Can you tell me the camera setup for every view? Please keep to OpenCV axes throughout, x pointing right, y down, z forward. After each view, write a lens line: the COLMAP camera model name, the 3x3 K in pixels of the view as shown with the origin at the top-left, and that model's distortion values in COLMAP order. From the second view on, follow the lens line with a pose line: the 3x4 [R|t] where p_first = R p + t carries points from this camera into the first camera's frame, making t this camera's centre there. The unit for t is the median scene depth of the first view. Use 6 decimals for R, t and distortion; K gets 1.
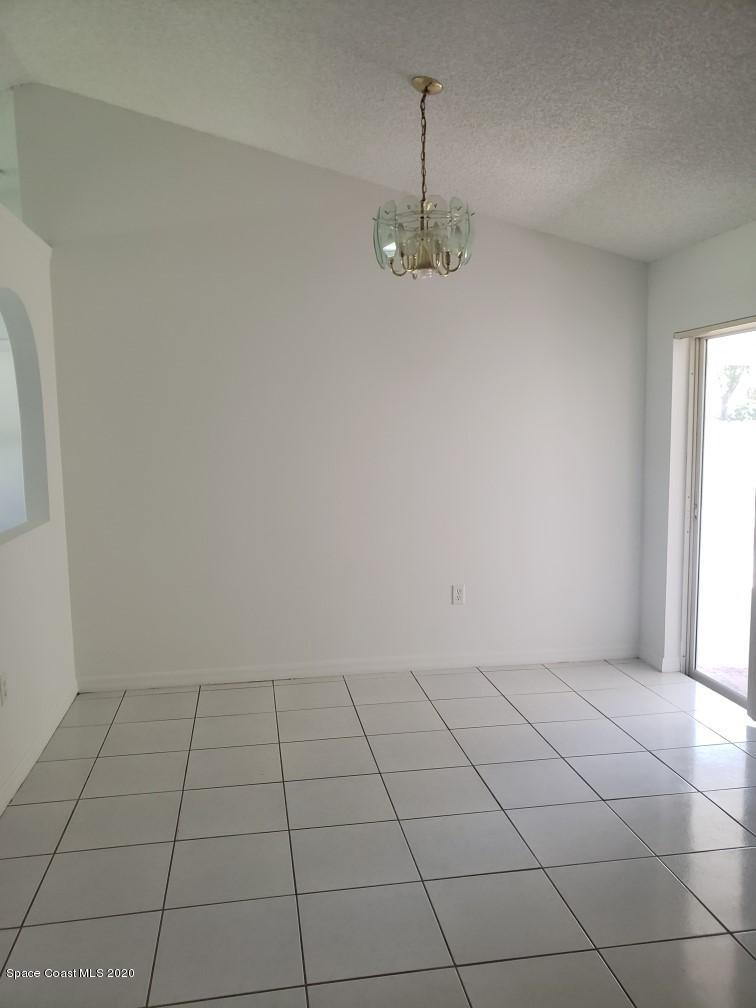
lens RADIAL K [[783.7, 0, 378.0], [0, 783.7, 504.0], [0, 0, 1]] dist [0.142328, -0.249193]
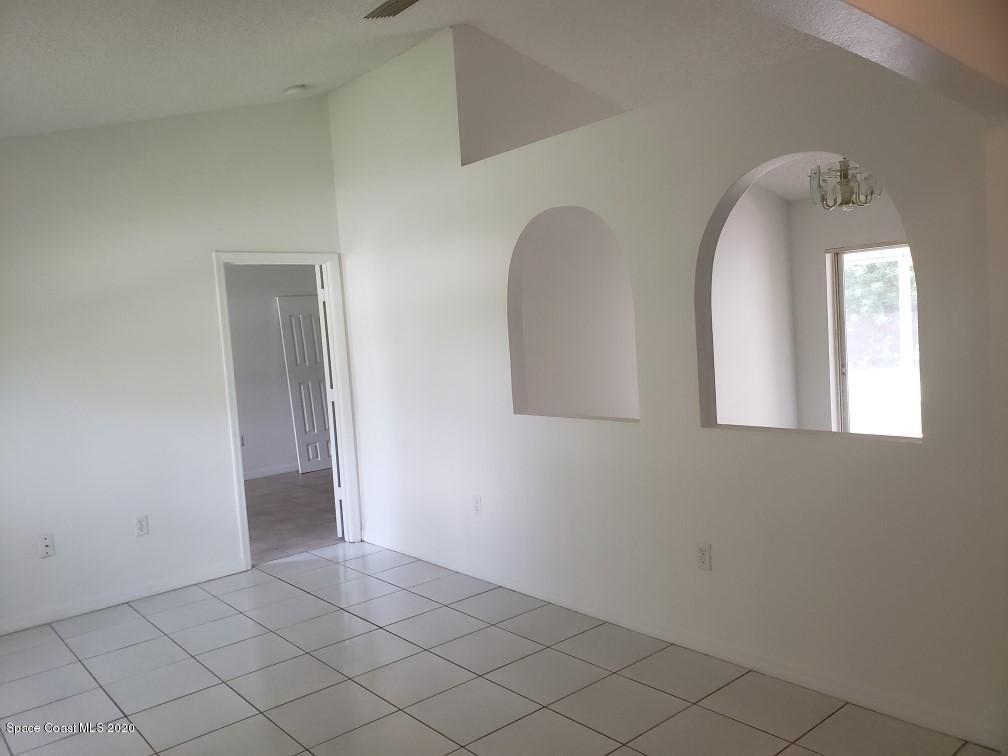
lens RADIAL K [[783.7, 0, 504.0], [0, 783.7, 378.0], [0, 0, 1]] dist [0.142328, -0.249193]
pose [[0.863323, -0.078690, 0.498478, -0.870515], [0.106237, 0.993972, -0.027085, -0.001981], [-0.493342, 0.076340, 0.866479, 0.036044]]
